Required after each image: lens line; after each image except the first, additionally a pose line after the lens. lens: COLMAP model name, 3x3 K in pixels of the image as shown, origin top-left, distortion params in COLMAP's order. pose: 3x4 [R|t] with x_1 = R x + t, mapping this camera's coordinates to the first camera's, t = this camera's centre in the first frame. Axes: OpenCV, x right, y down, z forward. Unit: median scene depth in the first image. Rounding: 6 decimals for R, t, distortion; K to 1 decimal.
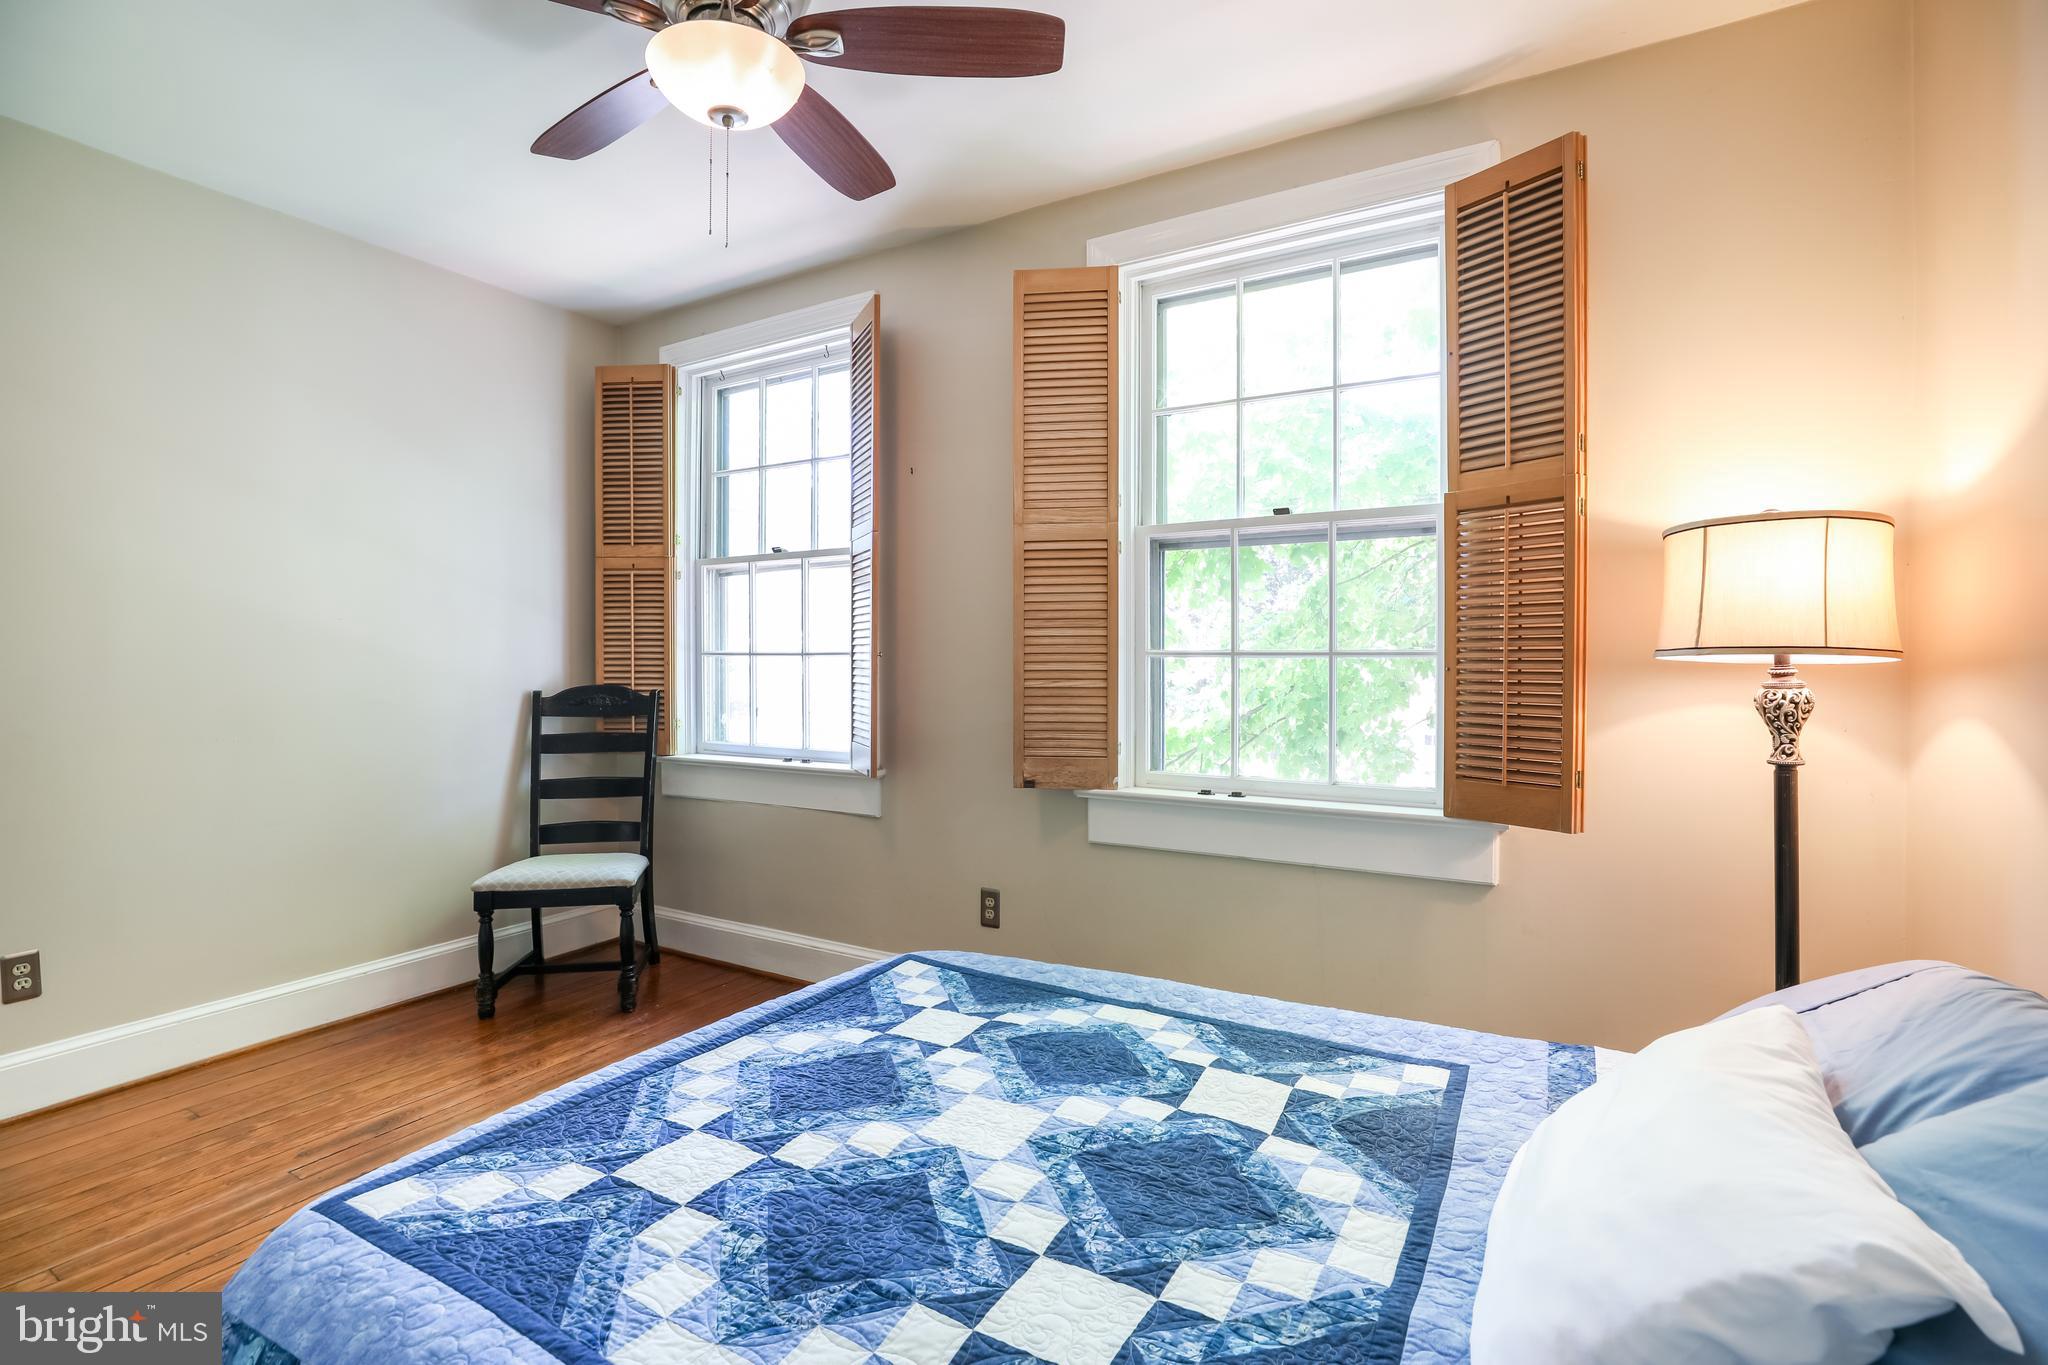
lens RADIAL K [[941.0, 0, 1029.0], [0, 941.0, 674.6], [0, 0, 1]] dist [-0.038520, 0.008917]
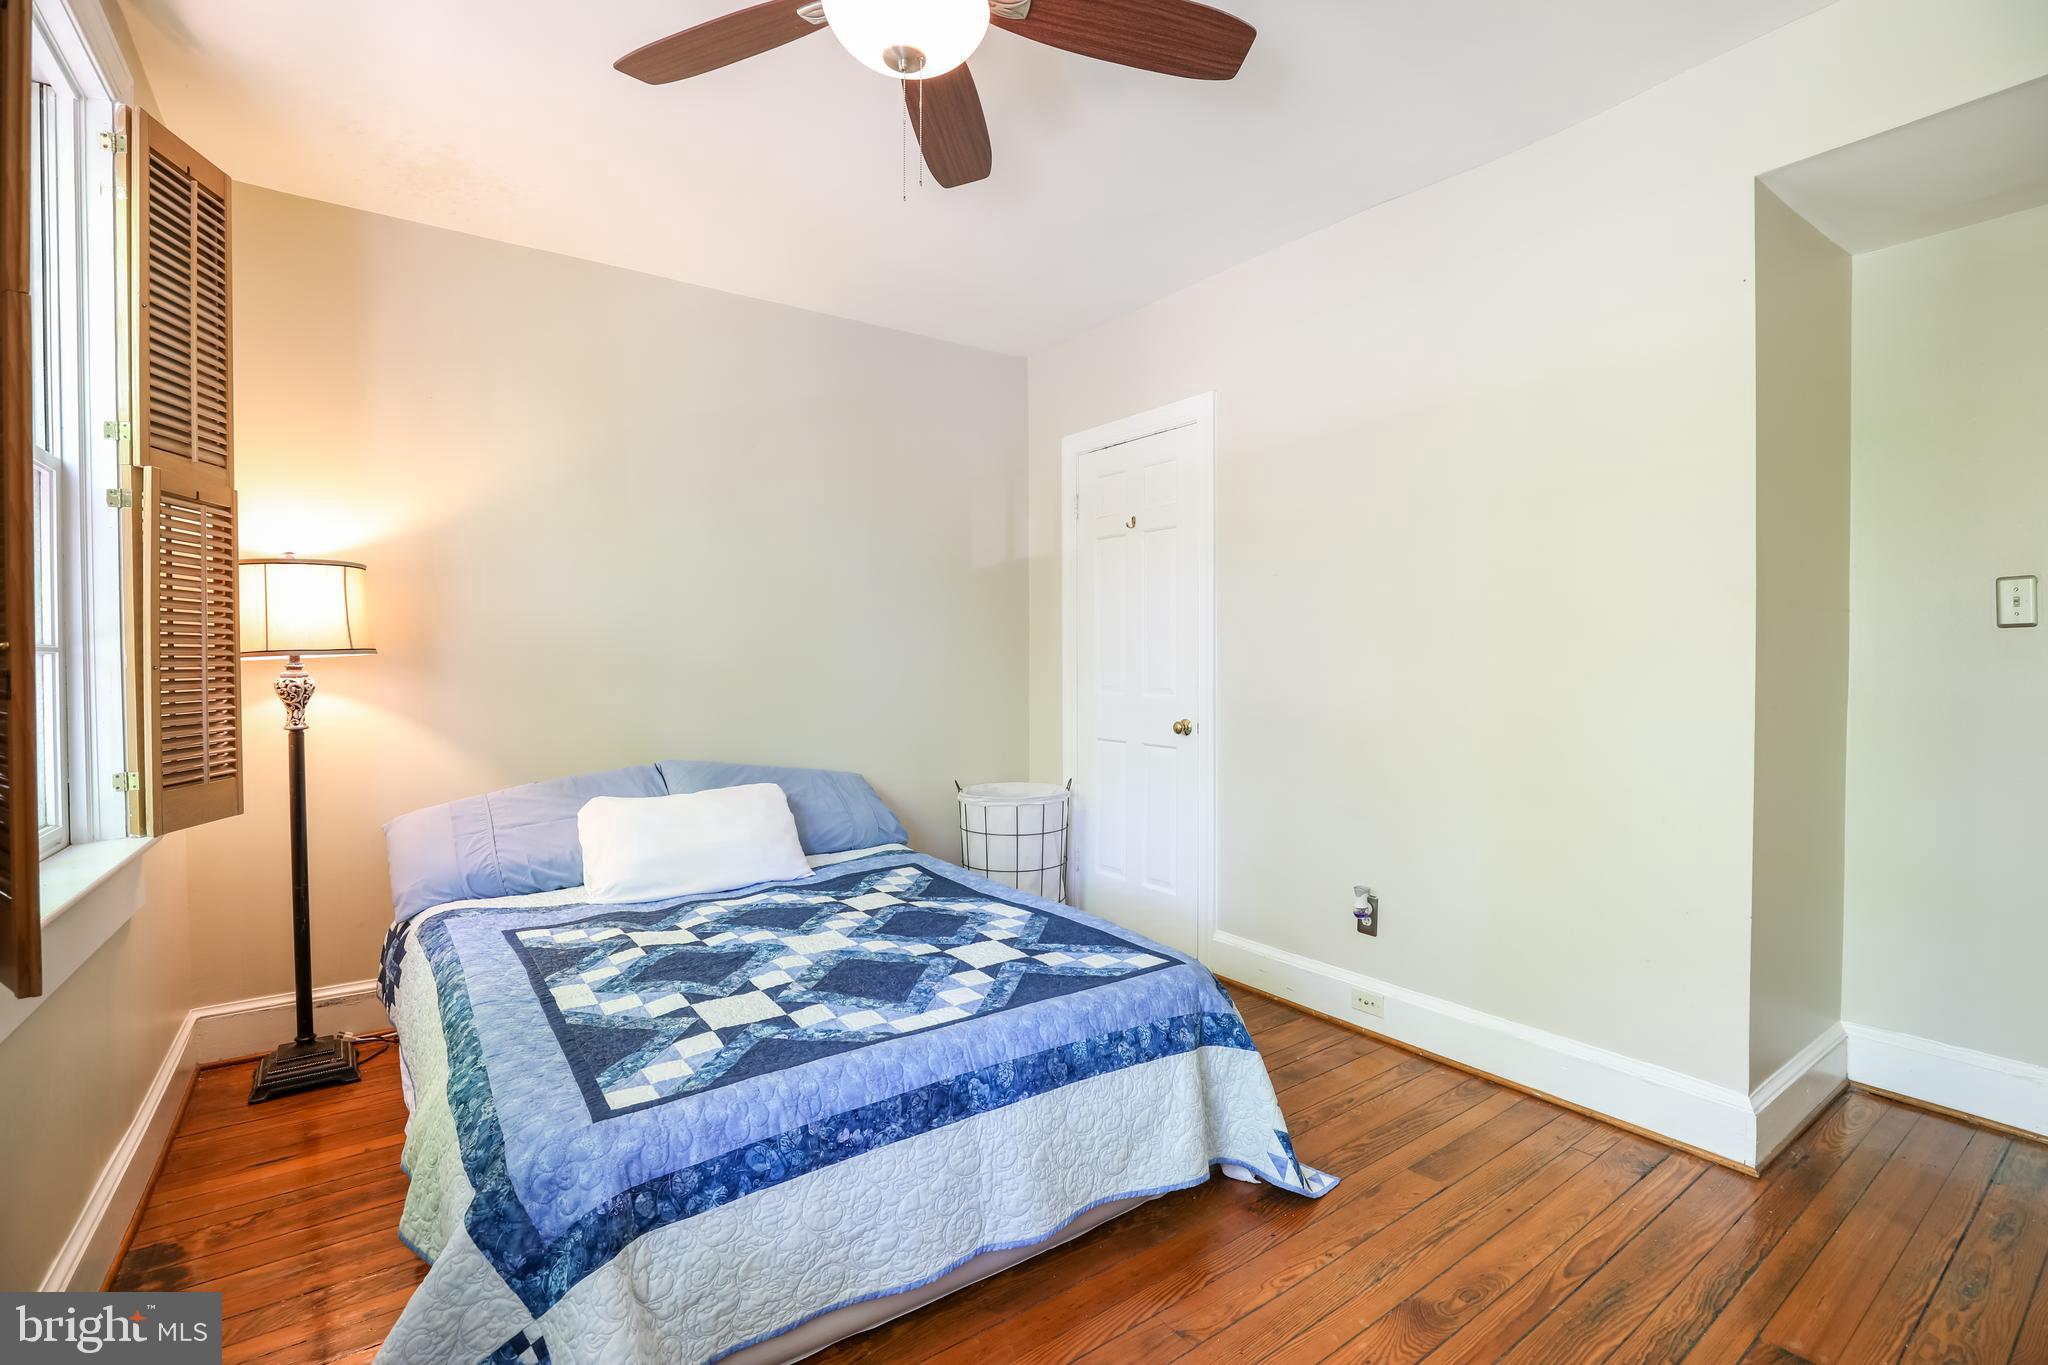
lens RADIAL K [[941.0, 0, 1034.1], [0, 941.0, 677.6], [0, 0, 1]] dist [-0.038520, 0.008917]
pose [[-0.916385, -0.005912, 0.400253, -0.715935], [0.007846, 0.999434, 0.032726, -0.019988], [-0.400220, 0.033131, -0.915820, 1.596290]]
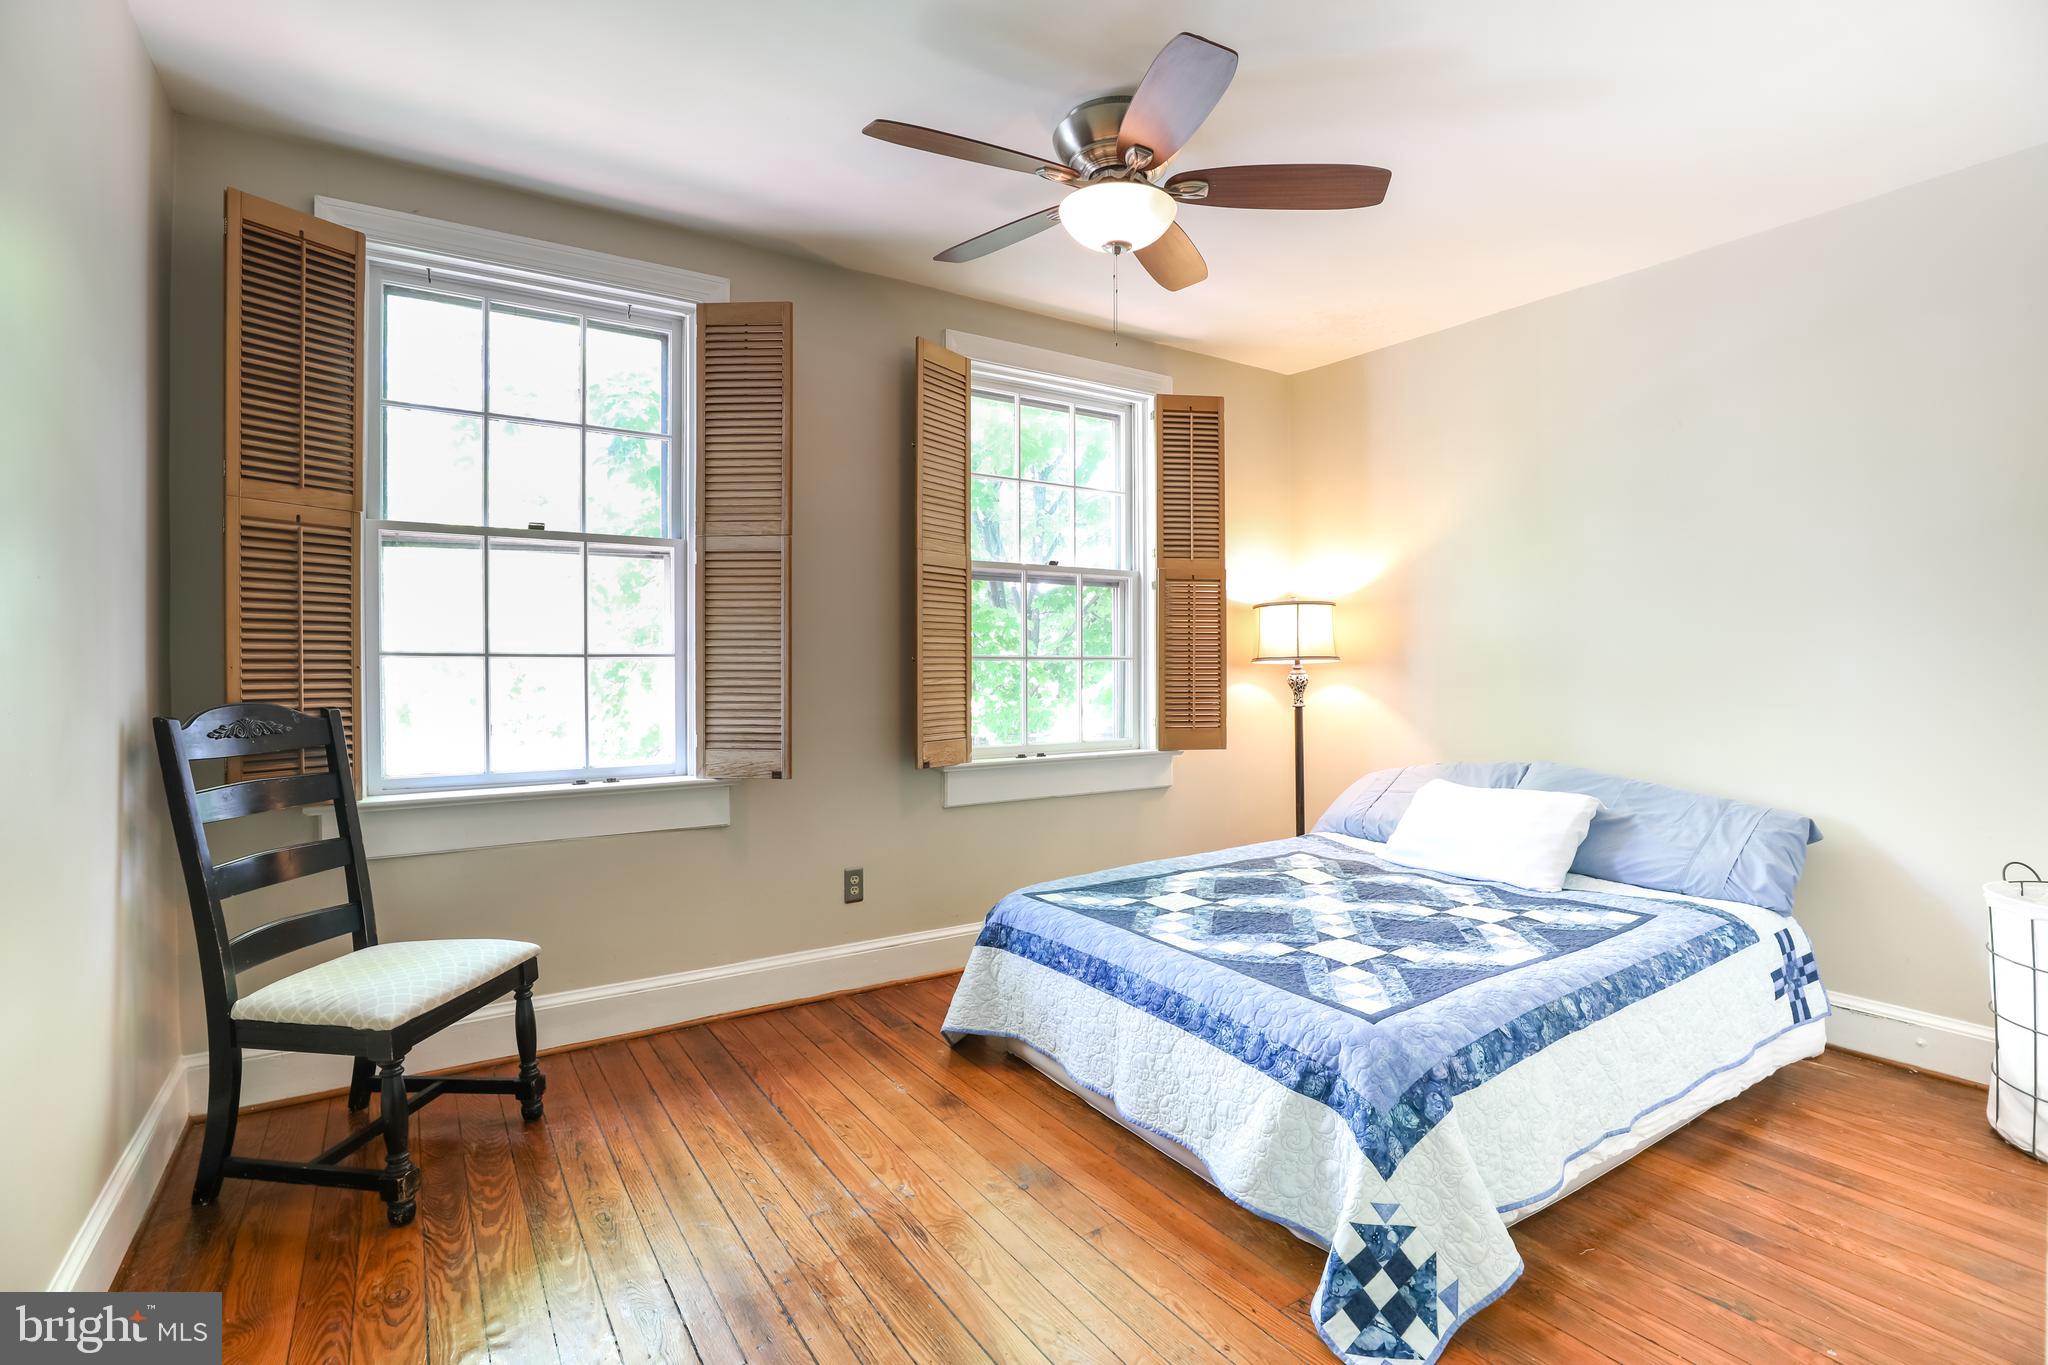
lens RADIAL K [[941.0, 0, 1019.5], [0, 941.0, 678.0], [0, 0, 1]] dist [-0.038520, 0.008917]
pose [[0.452259, -0.012753, 0.891795, -1.390449], [0.014966, 0.999866, 0.006709, -0.002422], [-0.891761, 0.010312, 0.452389, 0.472057]]
